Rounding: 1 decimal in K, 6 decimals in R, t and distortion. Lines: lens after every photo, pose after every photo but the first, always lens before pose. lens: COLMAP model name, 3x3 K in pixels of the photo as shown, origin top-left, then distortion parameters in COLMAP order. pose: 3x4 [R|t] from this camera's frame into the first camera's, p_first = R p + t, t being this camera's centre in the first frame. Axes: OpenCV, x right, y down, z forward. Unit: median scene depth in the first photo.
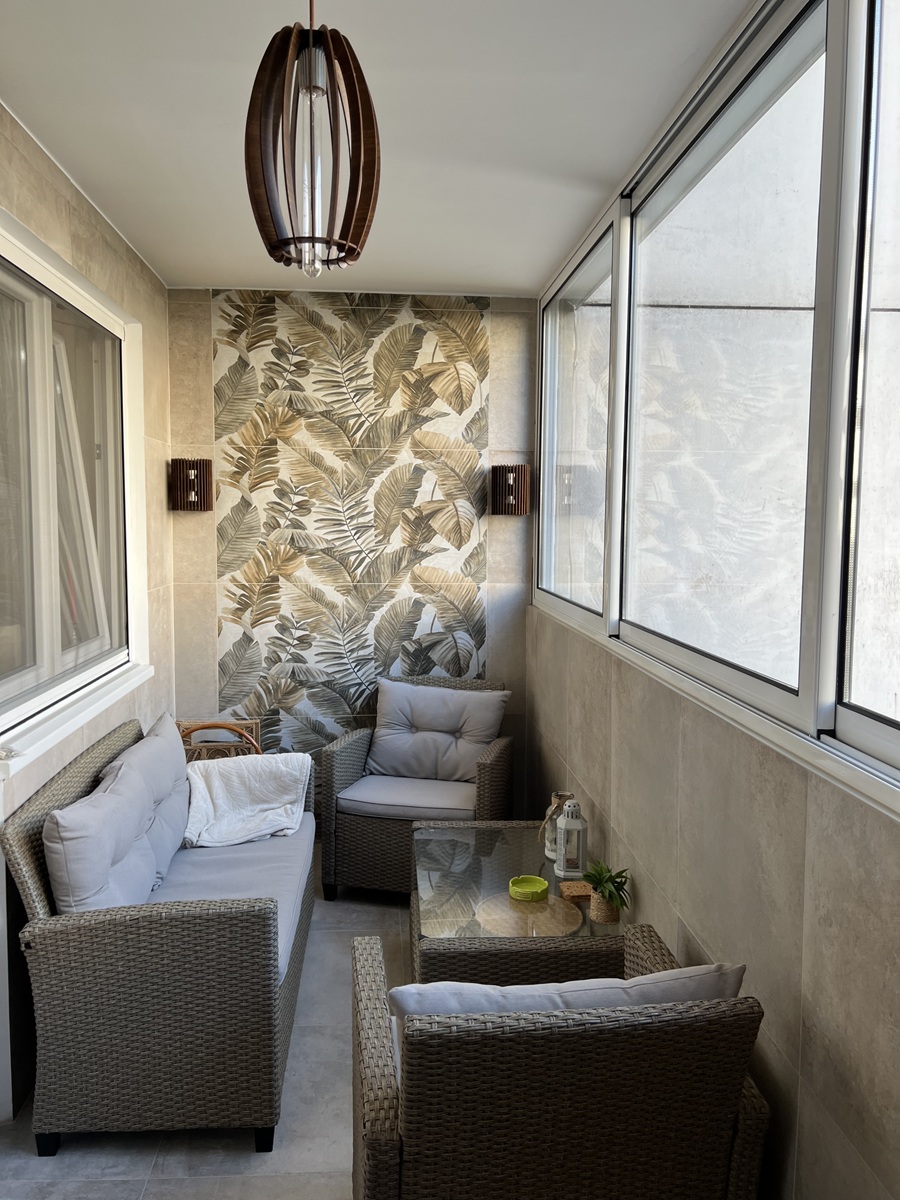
lens RADIAL K [[903.6, 0, 450.0], [0, 903.6, 600.0], [0, 0, 1]] dist [0.085657, -0.106467]
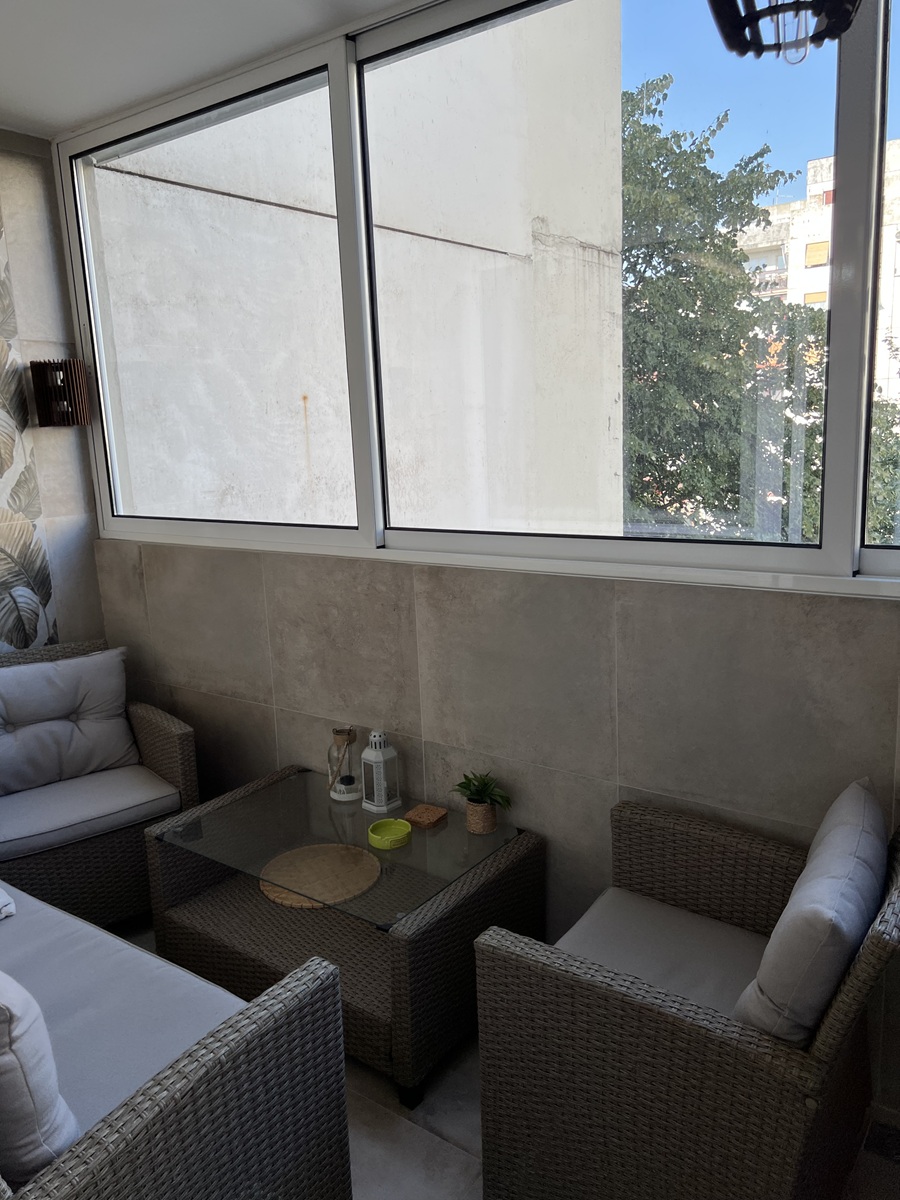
lens RADIAL K [[903.6, 0, 450.0], [0, 903.6, 600.0], [0, 0, 1]] dist [0.085657, -0.106467]
pose [[0.649269, -0.180964, 0.738716, -0.323075], [0.116614, 0.983483, 0.138431, -0.018123], [-0.751566, -0.003734, 0.659647, 0.235093]]
